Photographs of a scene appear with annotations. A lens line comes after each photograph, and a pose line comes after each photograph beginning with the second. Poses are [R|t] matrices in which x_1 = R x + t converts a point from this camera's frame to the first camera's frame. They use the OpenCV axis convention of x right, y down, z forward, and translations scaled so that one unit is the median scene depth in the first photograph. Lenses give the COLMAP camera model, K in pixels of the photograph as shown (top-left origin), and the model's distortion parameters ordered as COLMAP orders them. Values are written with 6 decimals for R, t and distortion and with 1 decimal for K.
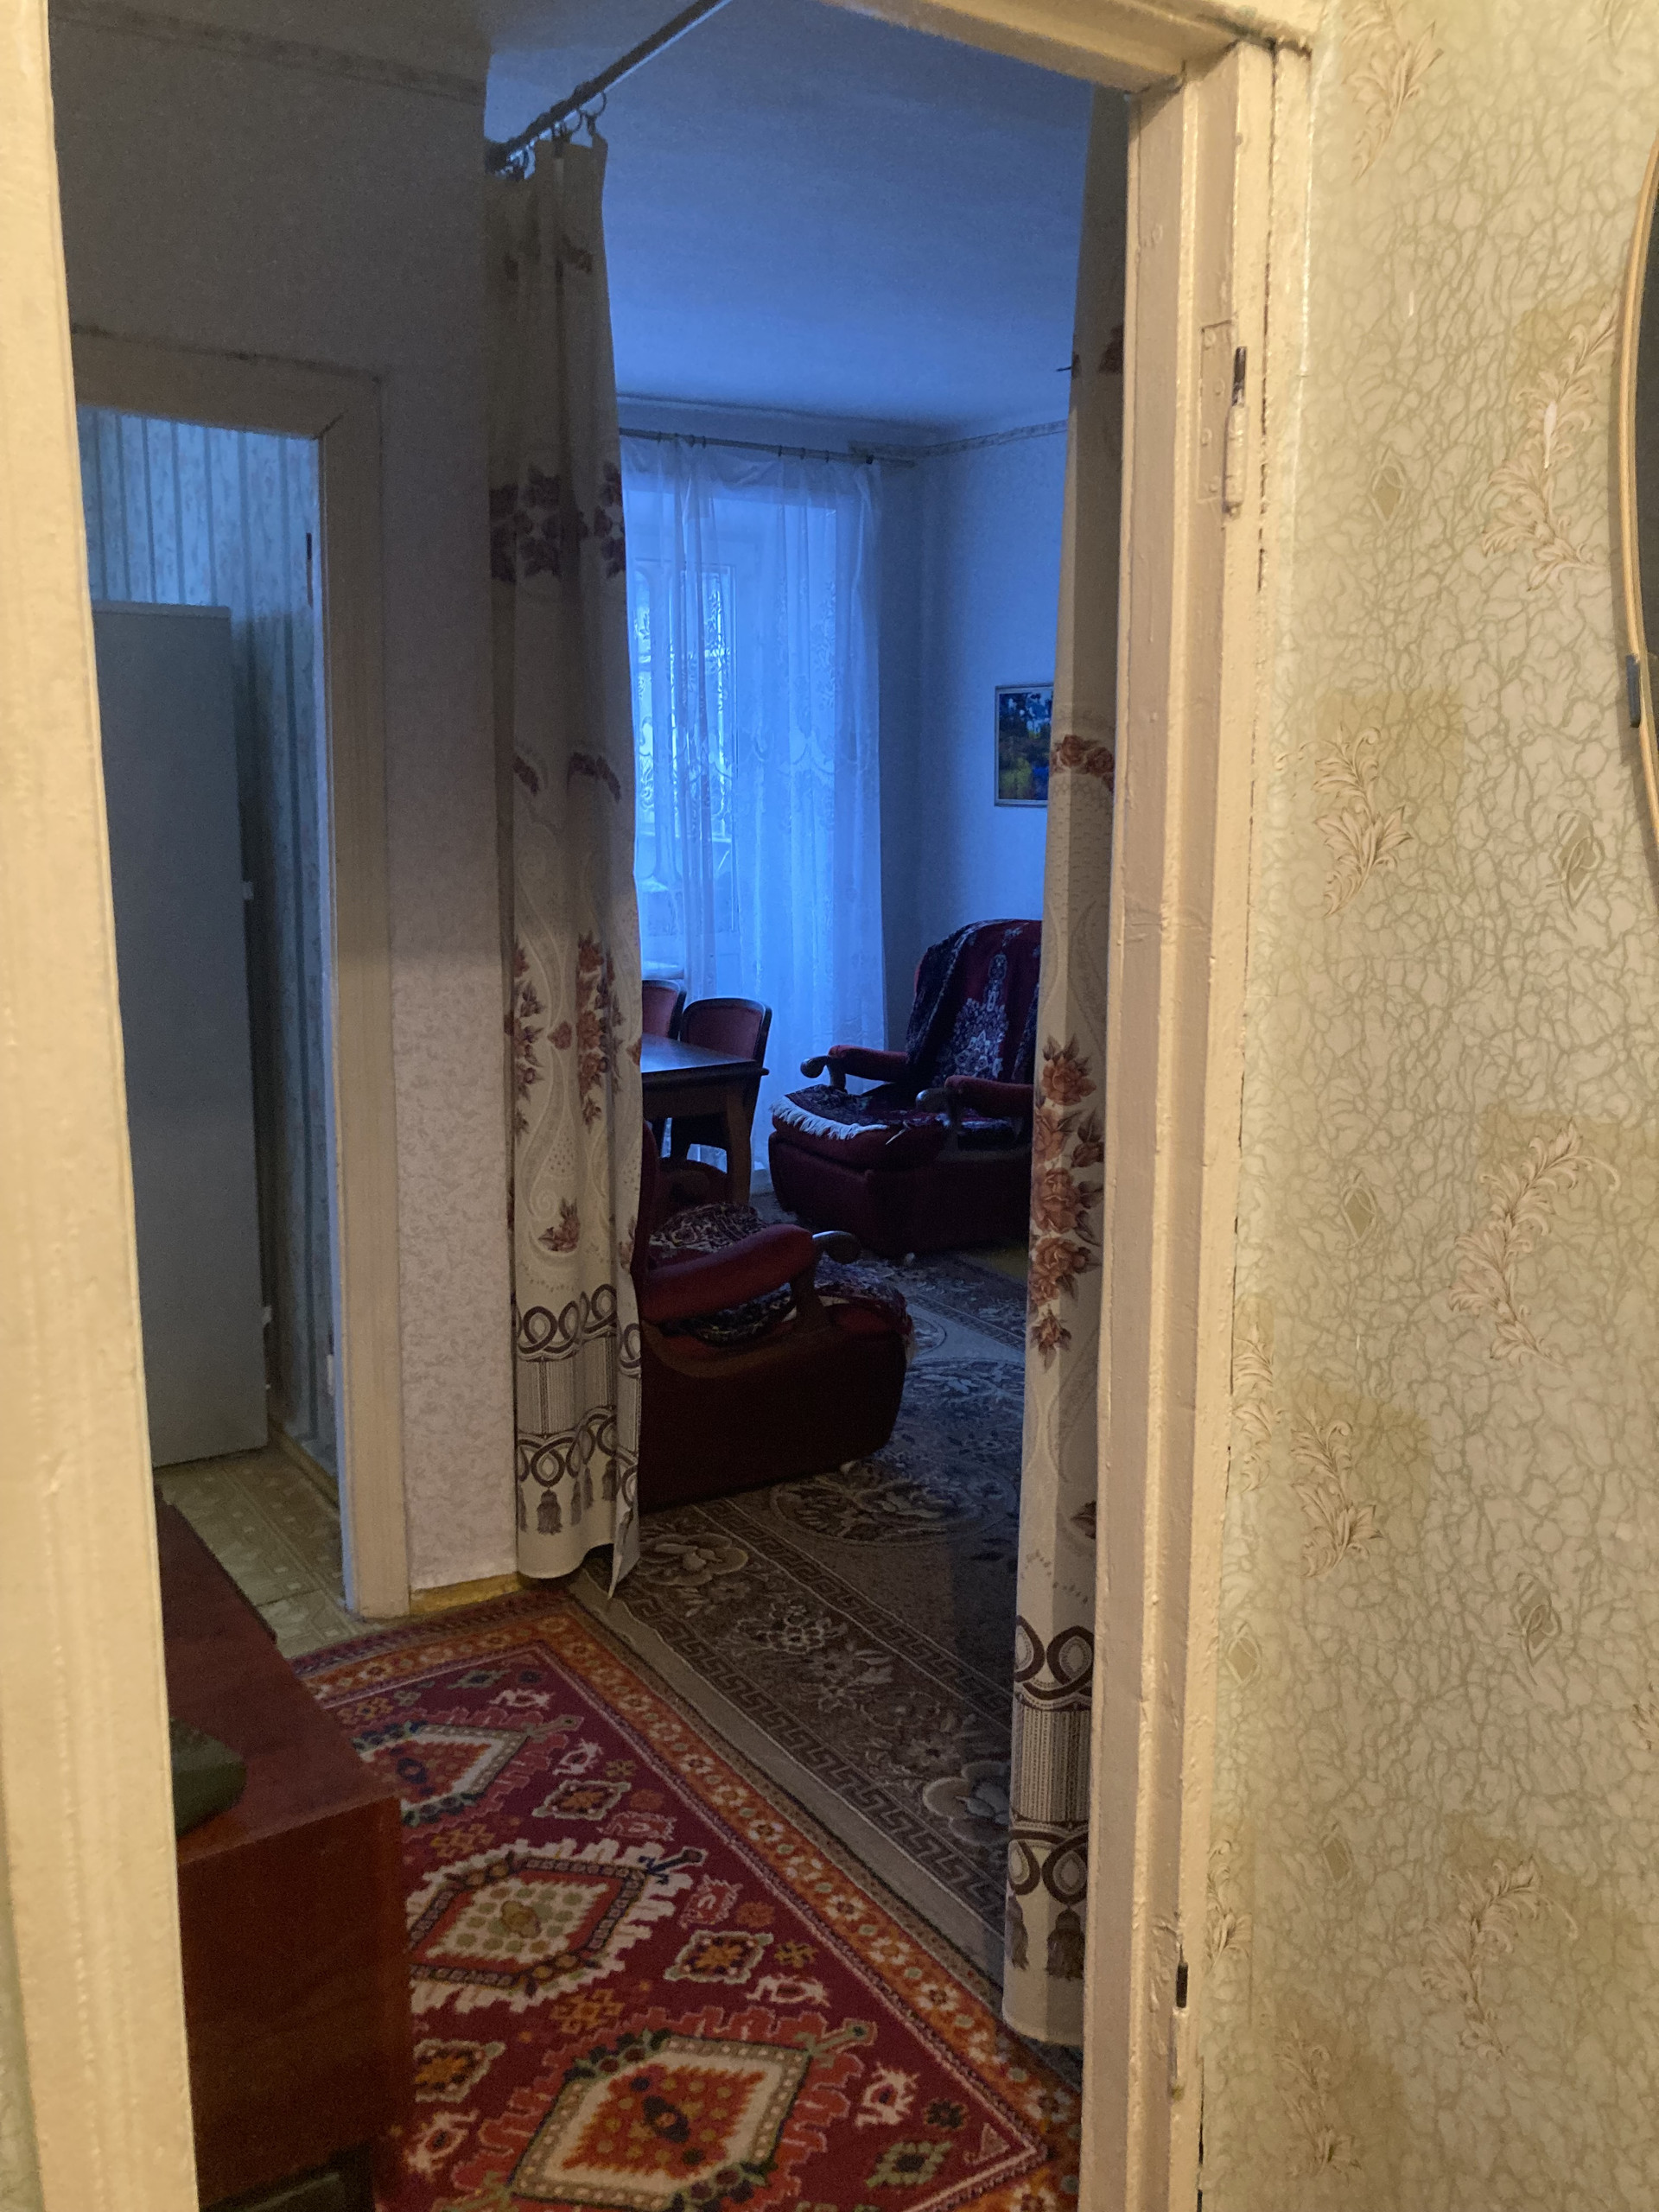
lens RADIAL K [[1787.3, 0, 829.5], [0, 1787.3, 1106.0], [0, 0, 1]] dist [0.065977, -0.114630]
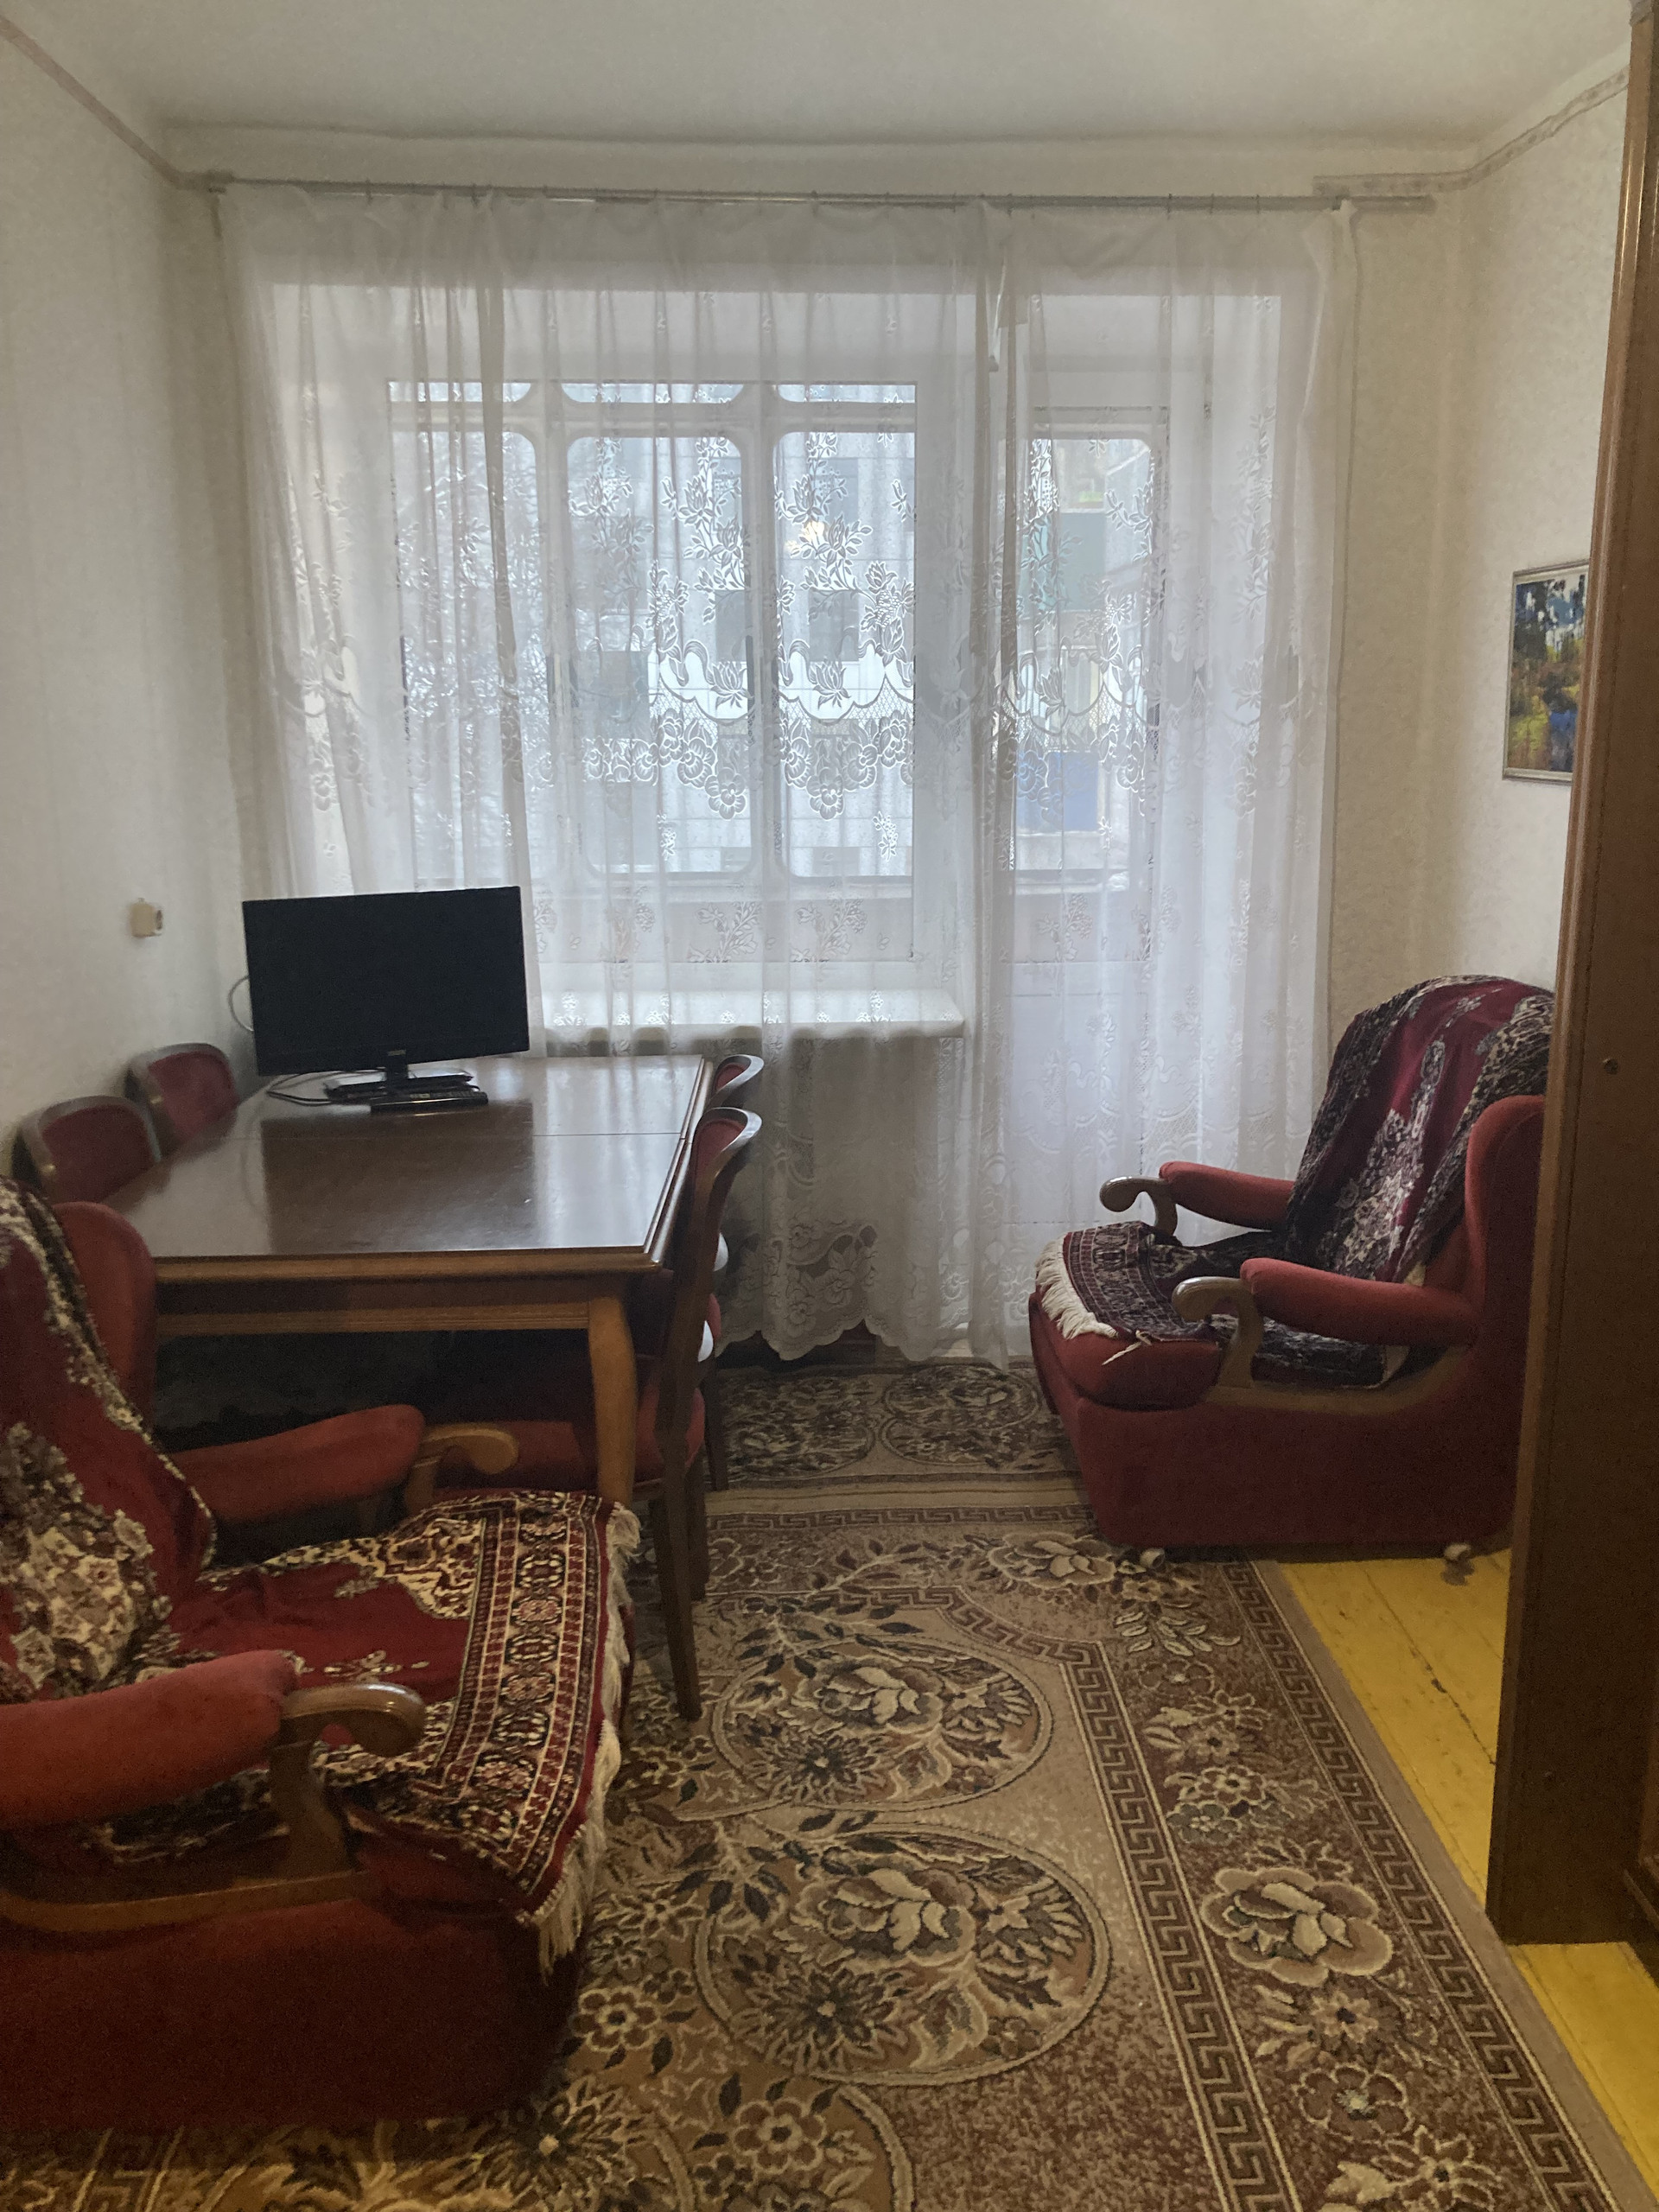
lens RADIAL K [[1787.3, 0, 829.5], [0, 1787.3, 1106.0], [0, 0, 1]] dist [0.065977, -0.114630]
pose [[0.860868, 0.103000, -0.498295, 0.213340], [-0.084905, 0.994646, 0.058913, -0.080300], [0.501695, -0.008409, 0.865004, 0.395309]]
